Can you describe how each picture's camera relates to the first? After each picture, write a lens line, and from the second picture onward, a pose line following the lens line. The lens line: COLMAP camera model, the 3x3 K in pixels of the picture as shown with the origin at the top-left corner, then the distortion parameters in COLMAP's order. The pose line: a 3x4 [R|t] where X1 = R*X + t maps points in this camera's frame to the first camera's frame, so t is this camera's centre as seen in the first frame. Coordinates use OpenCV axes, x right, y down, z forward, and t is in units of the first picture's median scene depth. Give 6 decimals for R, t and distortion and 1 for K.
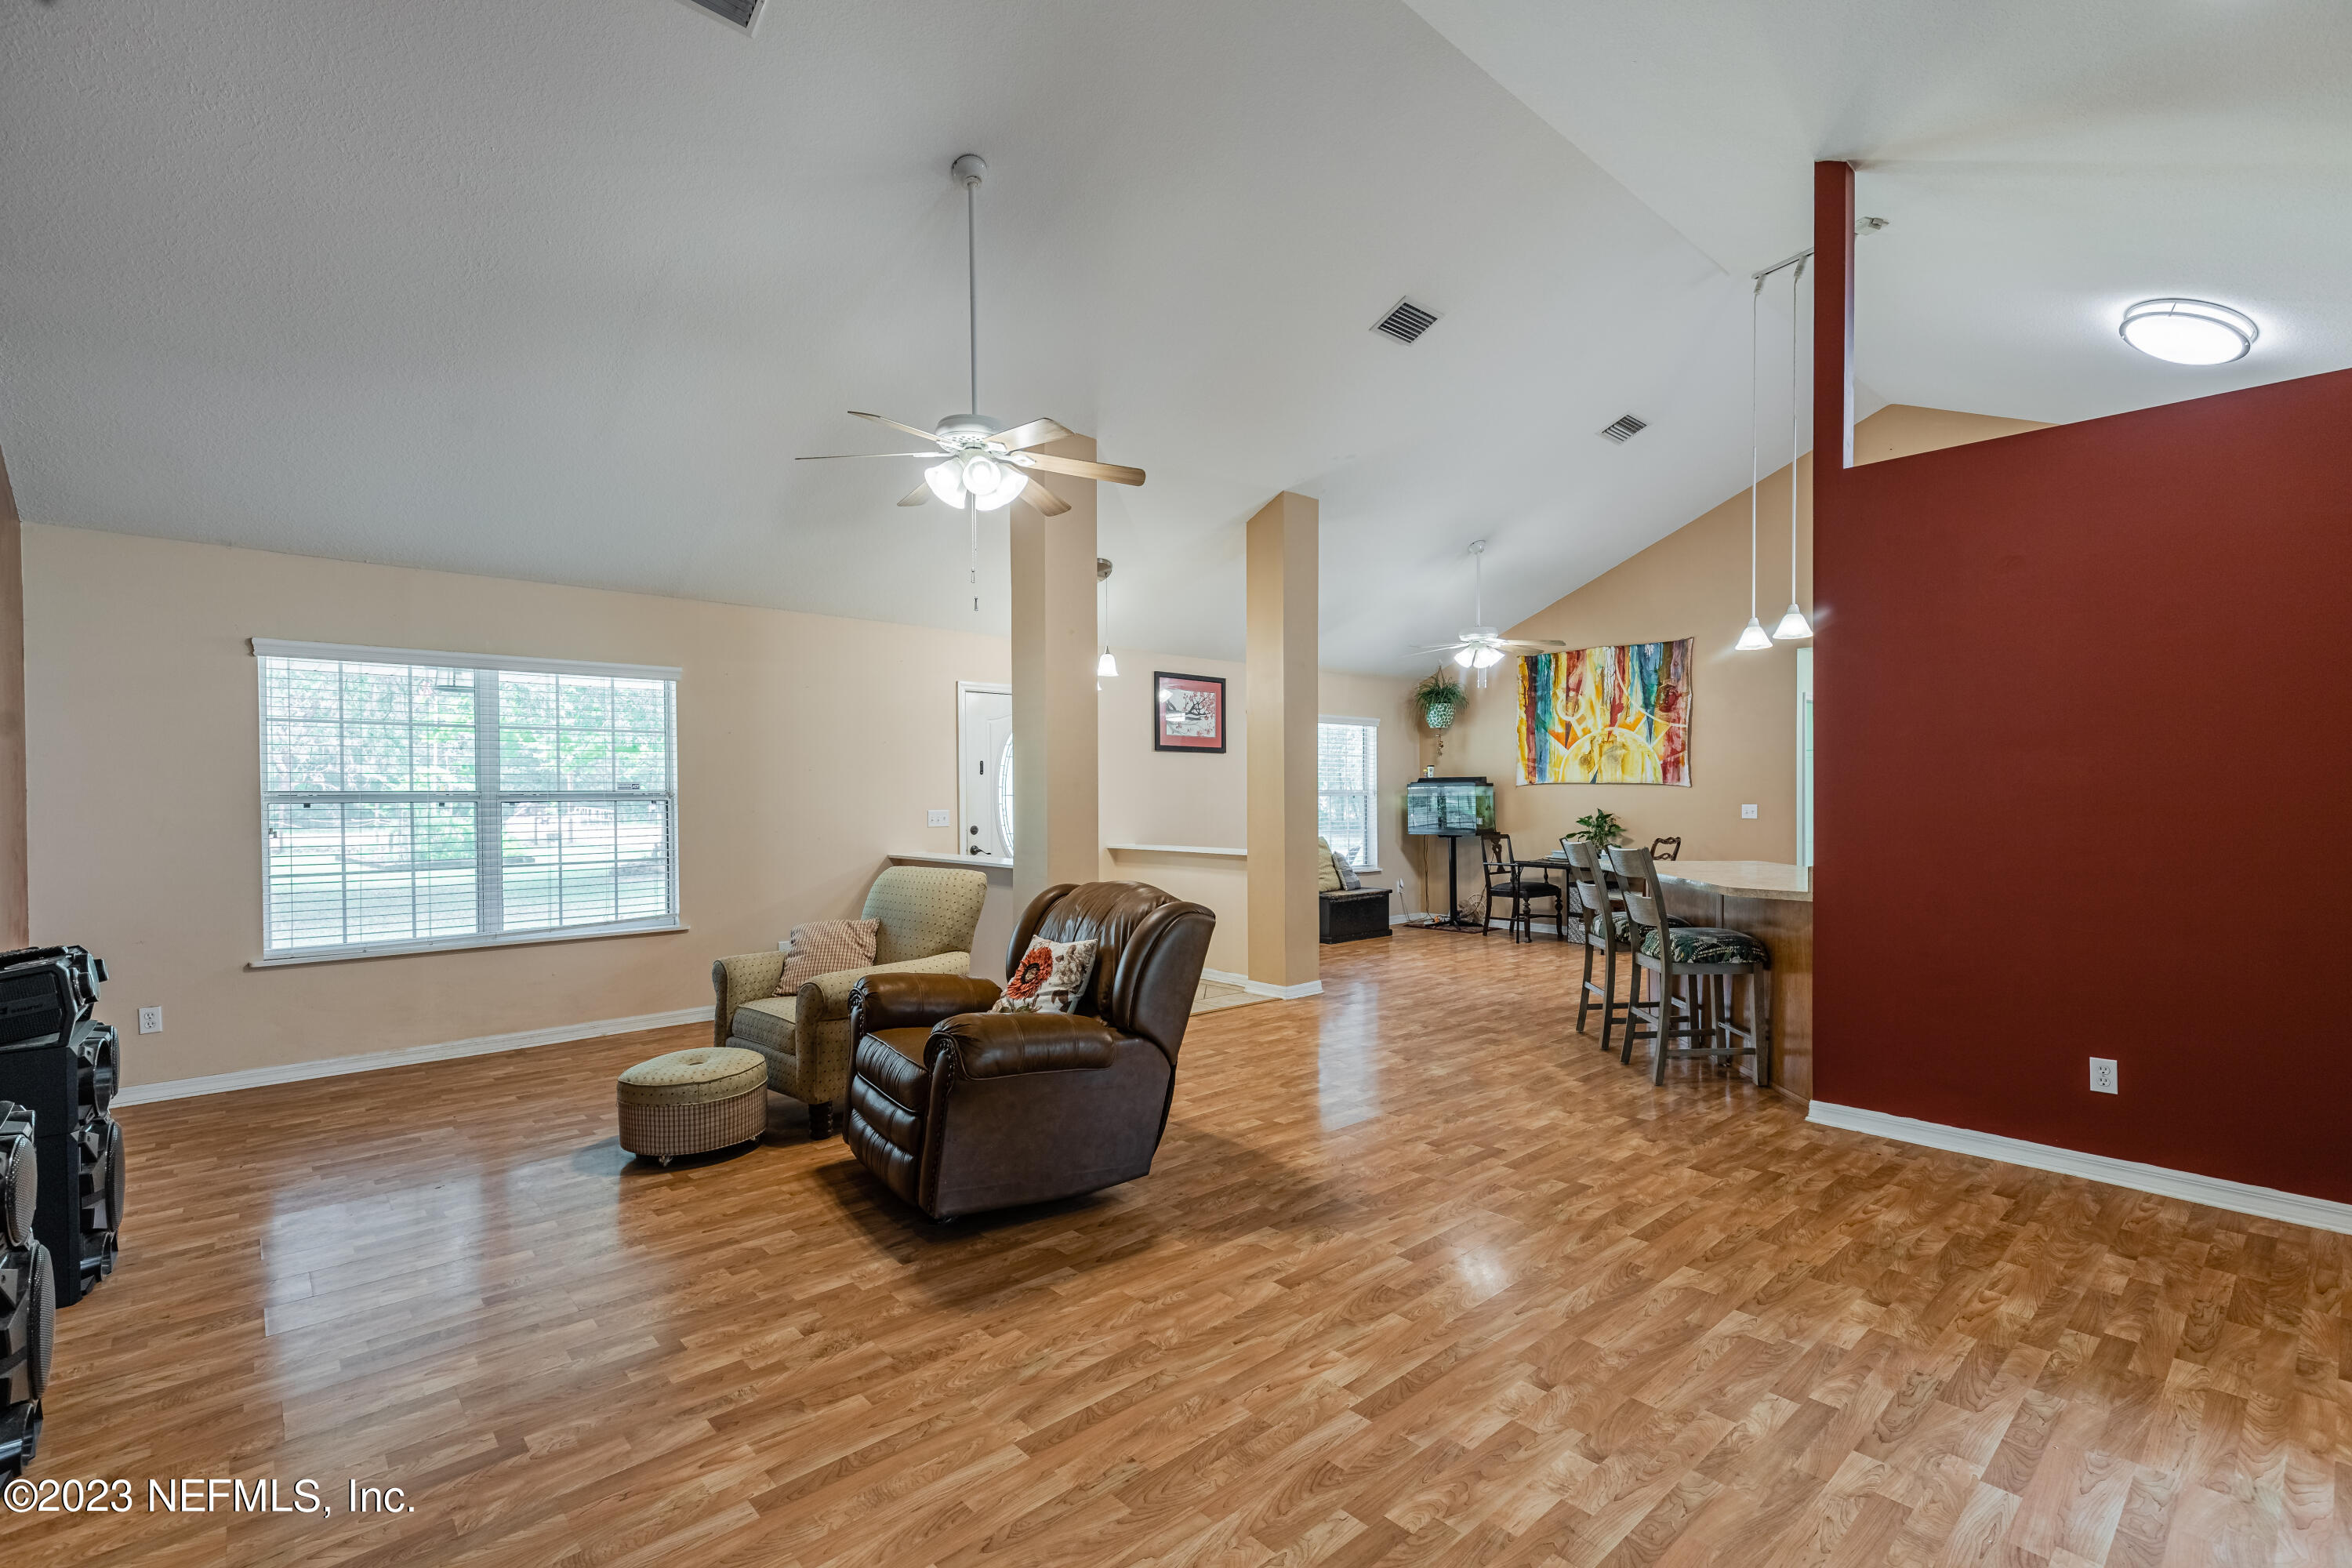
lens RADIAL K [[1054.8, 0, 1187.9], [0, 1054.8, 798.4], [0, 0, 1]] dist [0.010333, -0.001609]
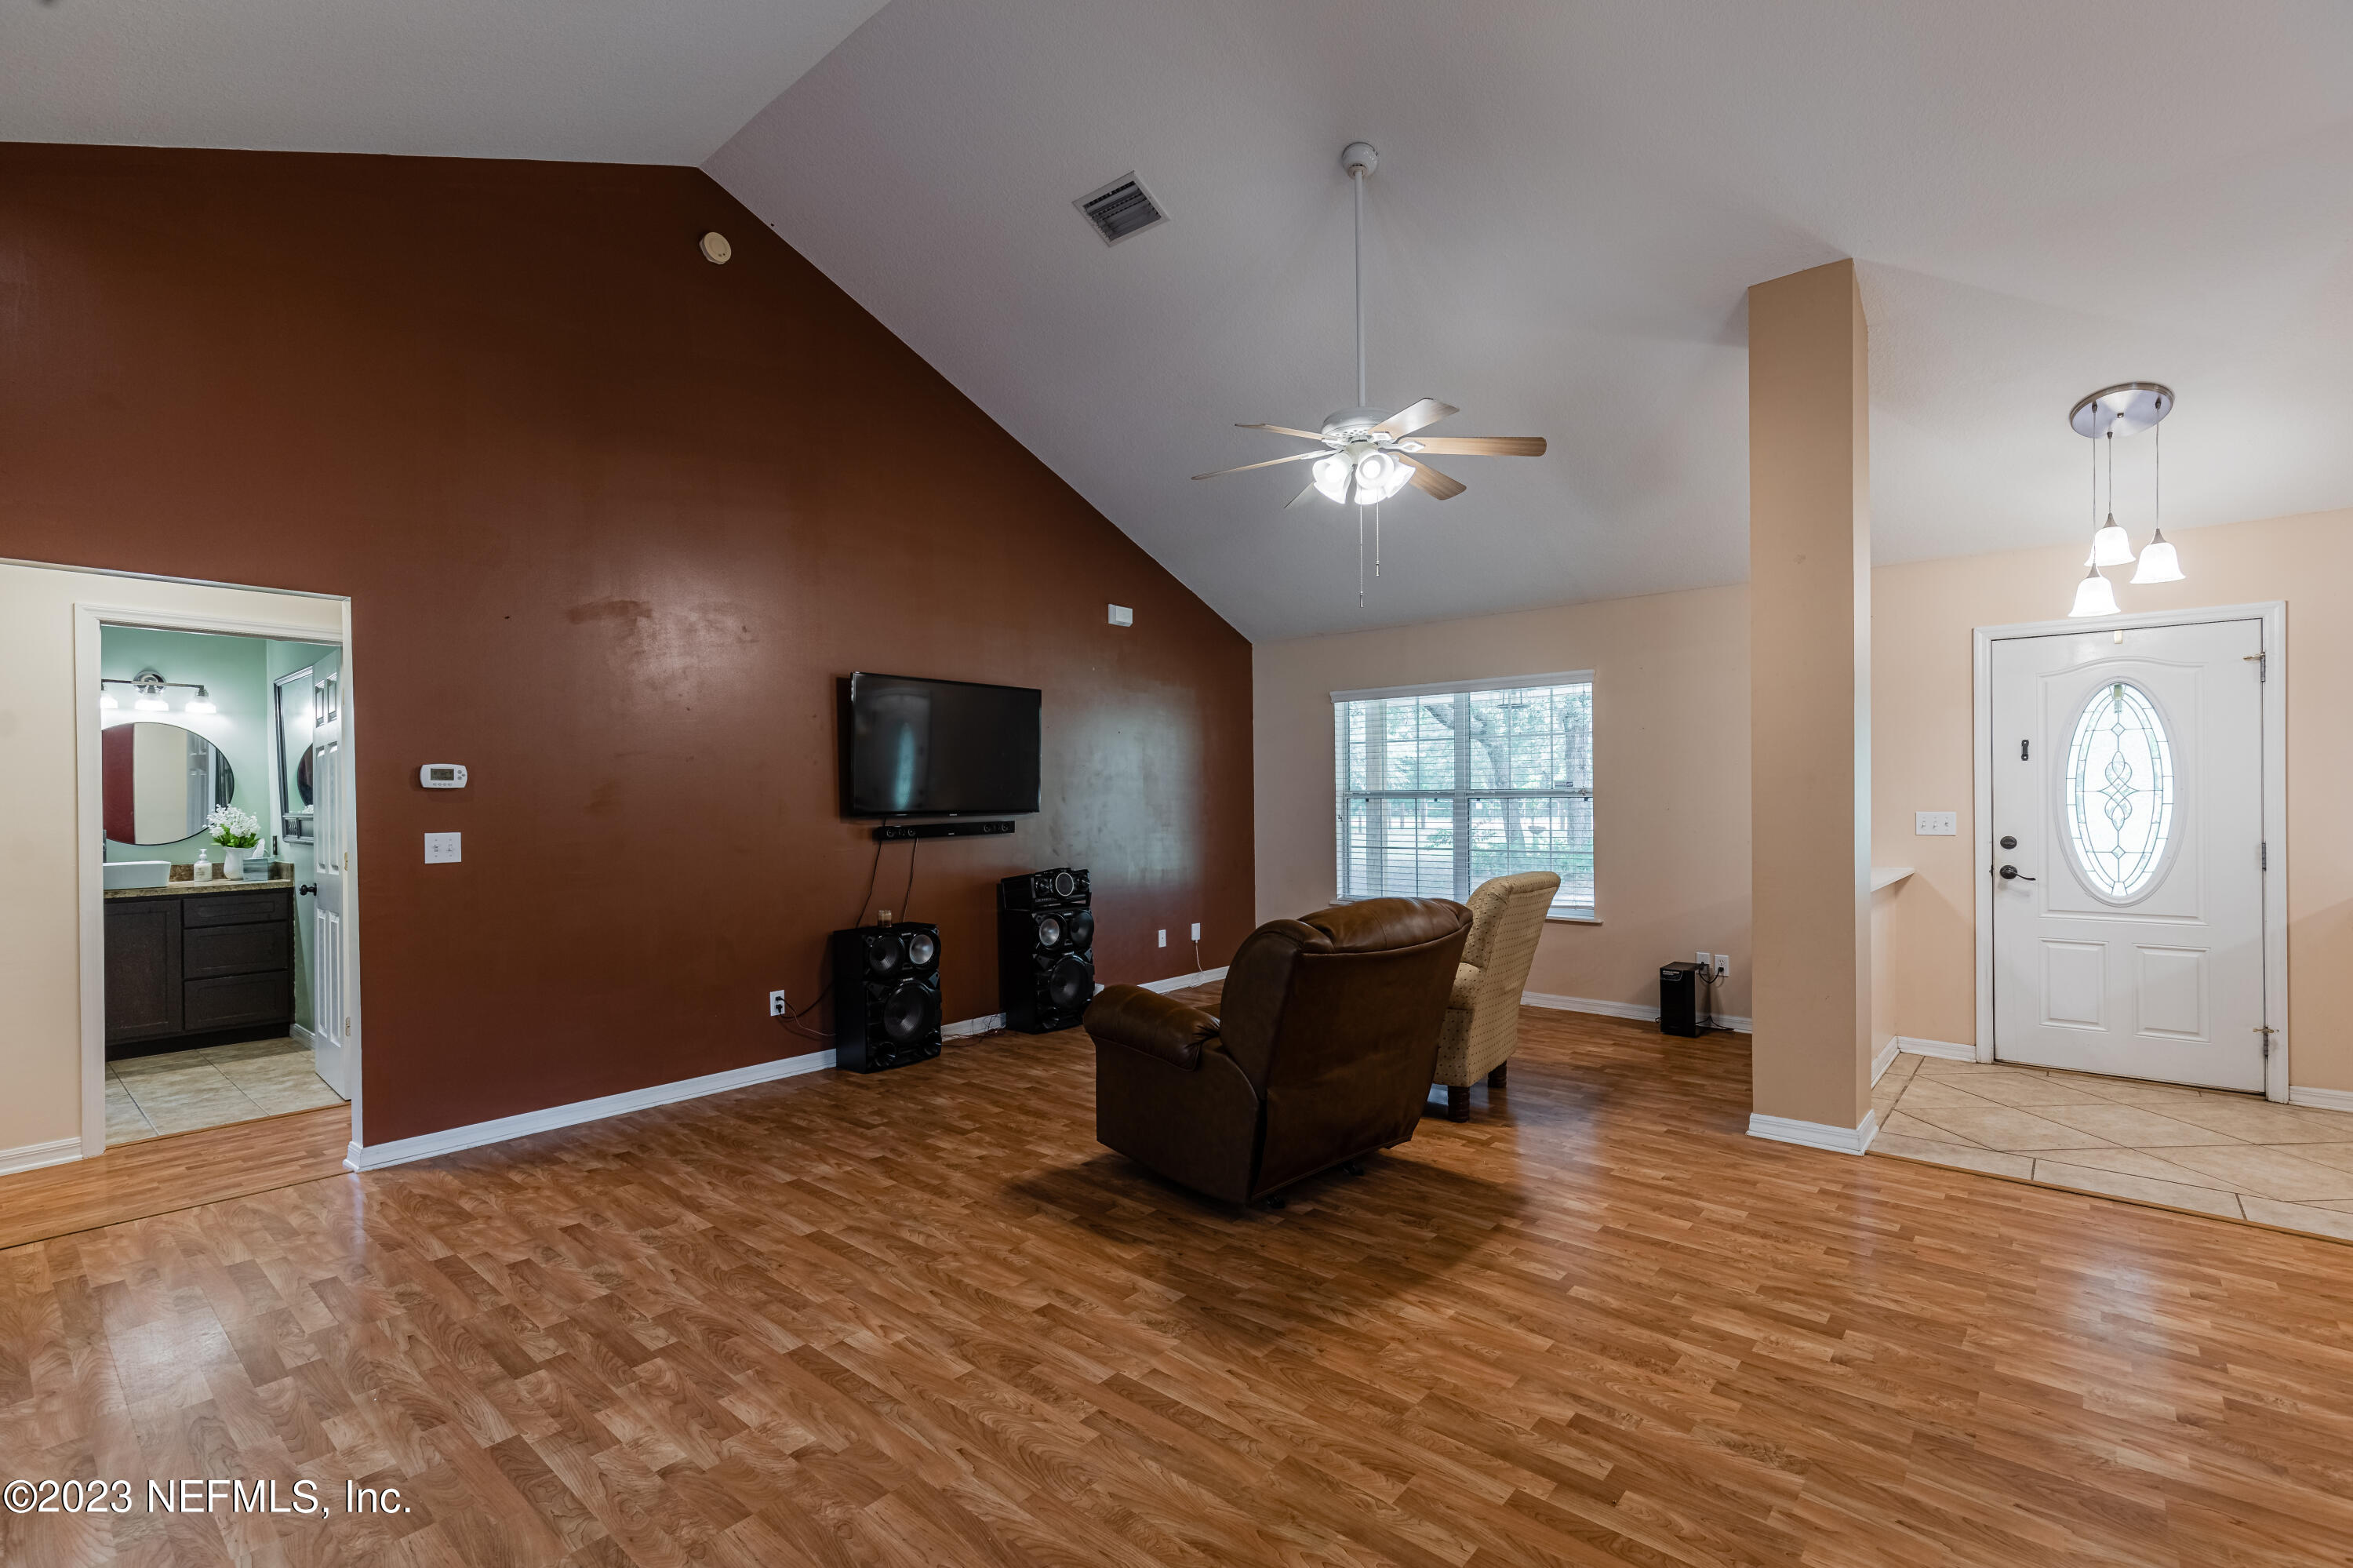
lens RADIAL K [[1055.3, 0, 1184.4], [0, 1055.3, 800.7], [0, 0, 1]] dist [0.010333, -0.001609]
pose [[0.132151, 0.008458, -0.991193, 0.361920], [0.001474, 0.999961, 0.008729, -0.003647], [0.991228, -0.002614, 0.132134, 0.342315]]
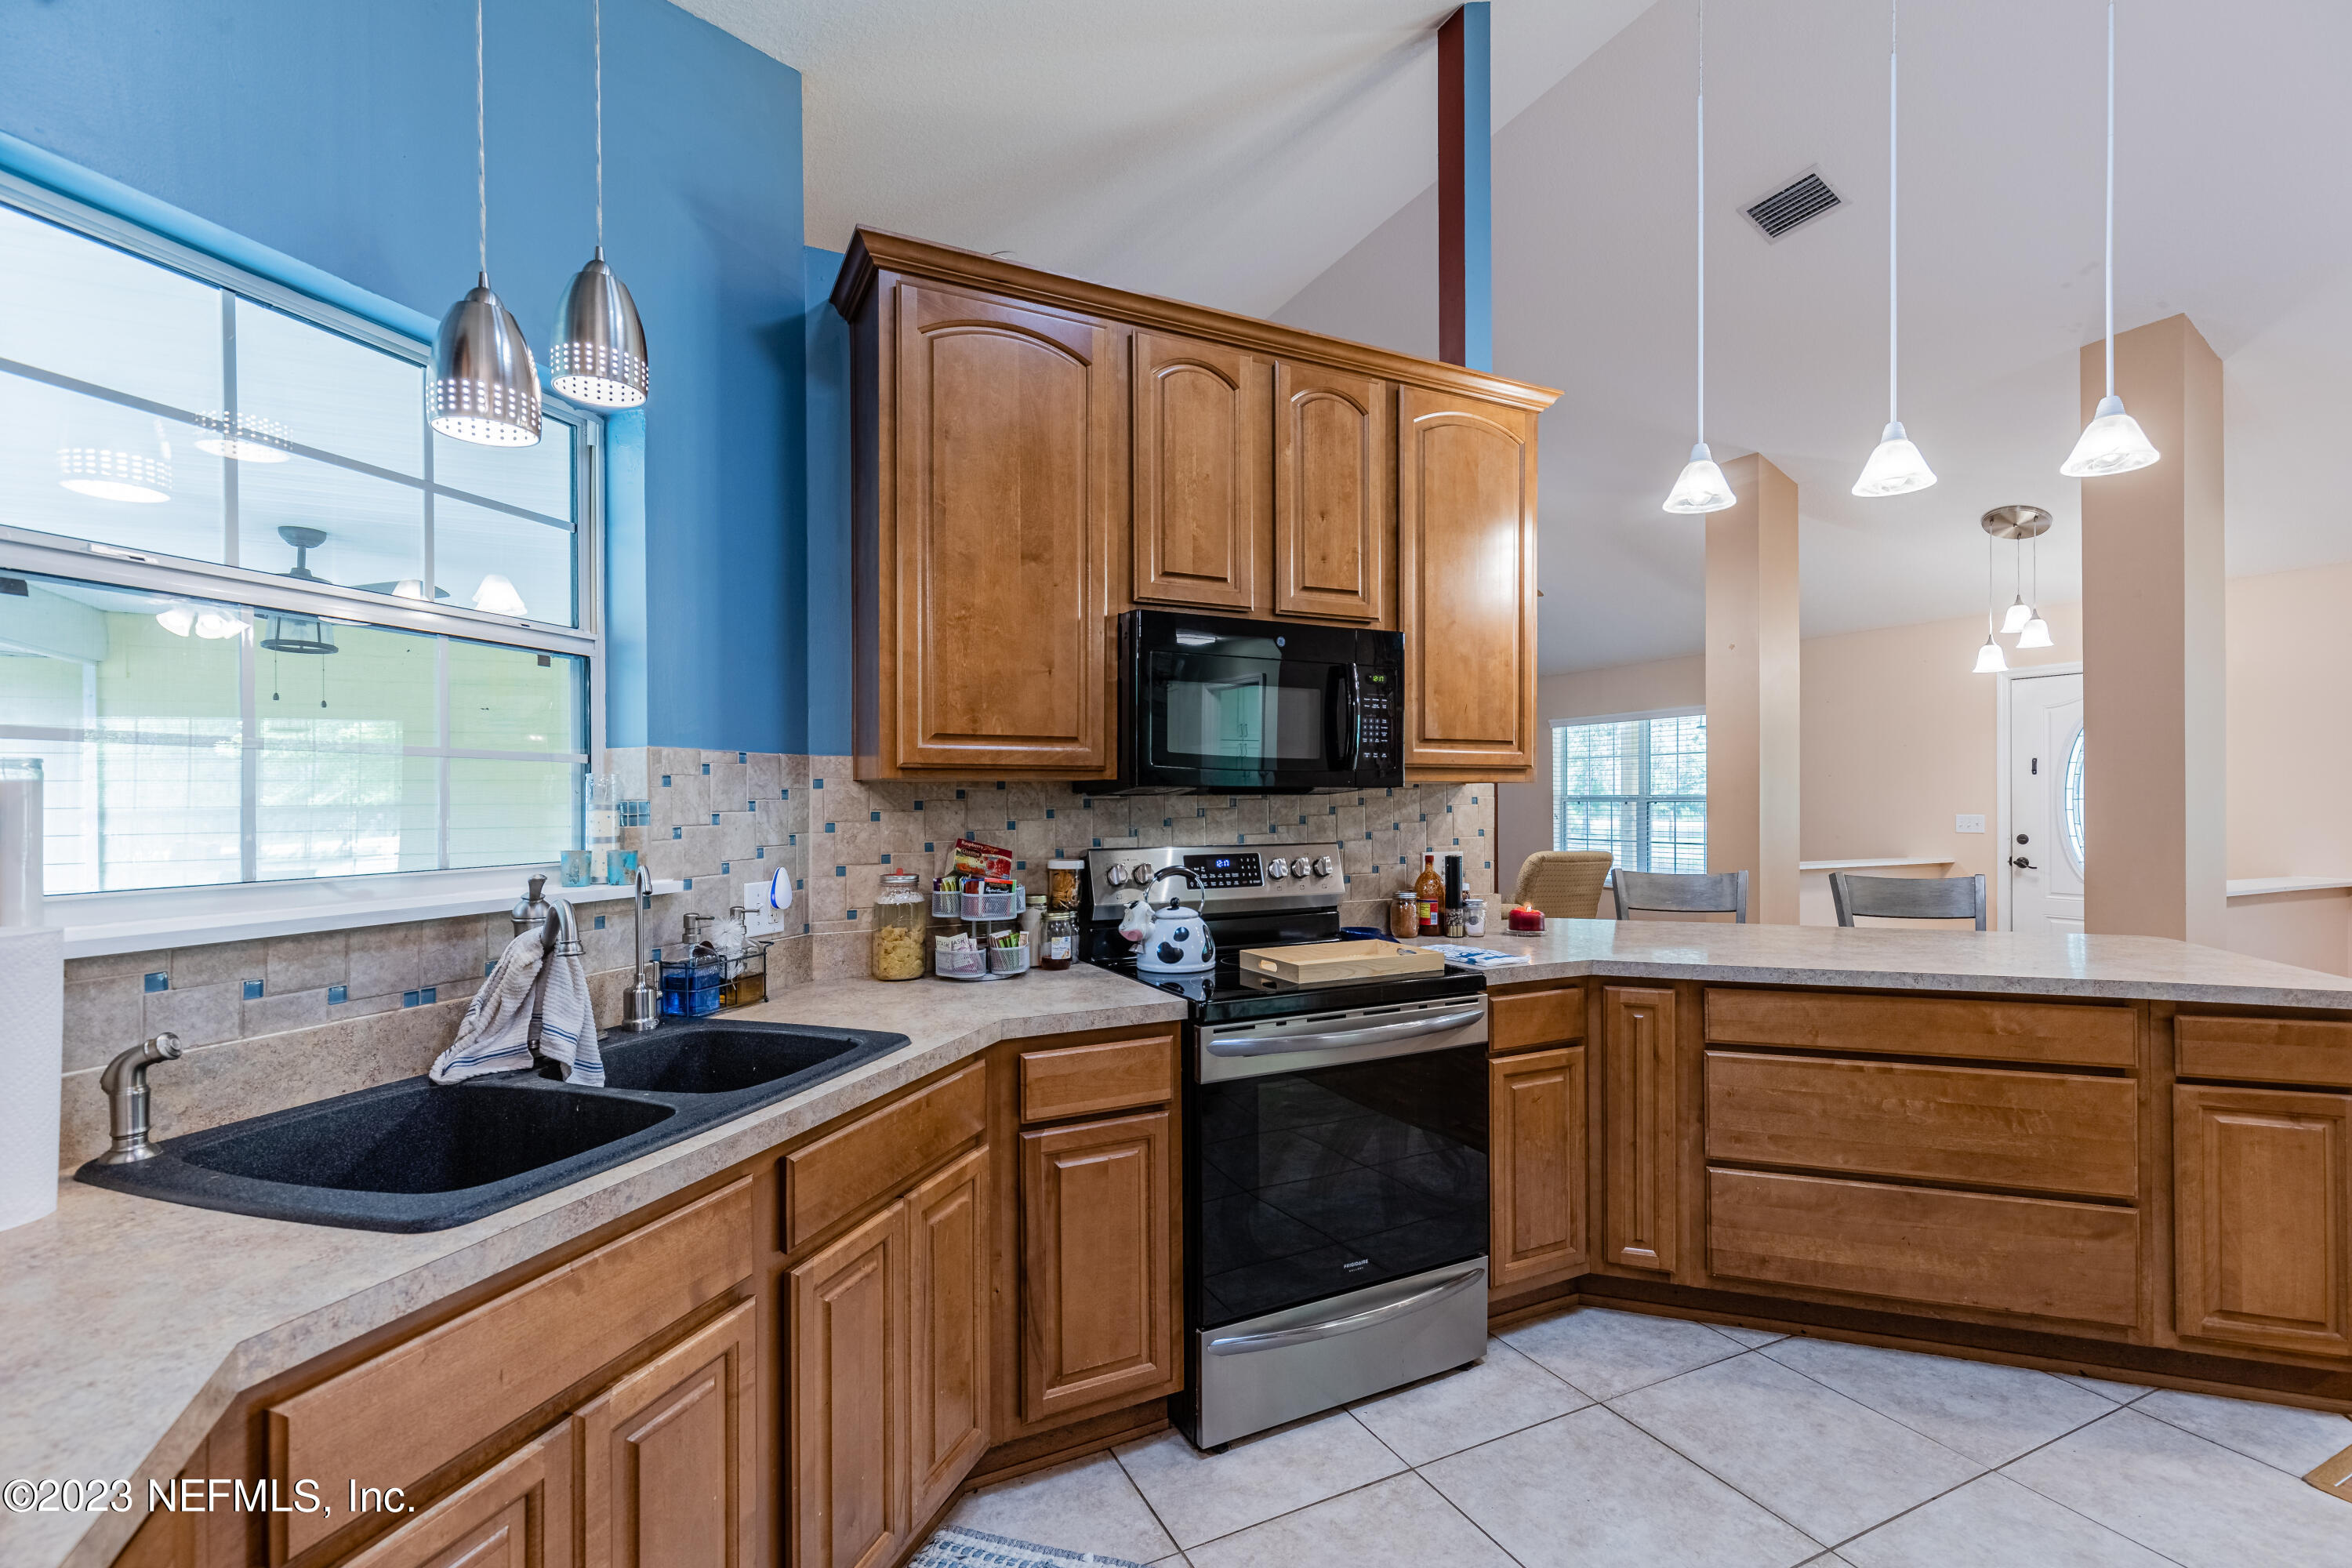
lens RADIAL K [[1054.8, 0, 1187.3], [0, 1054.8, 800.0], [0, 0, 1]] dist [0.010333, -0.001609]
pose [[-0.272207, 0.003942, -0.962231, 0.729575], [-0.003165, 0.999983, 0.004992, -0.003979], [0.962234, 0.004405, -0.272190, 0.517682]]
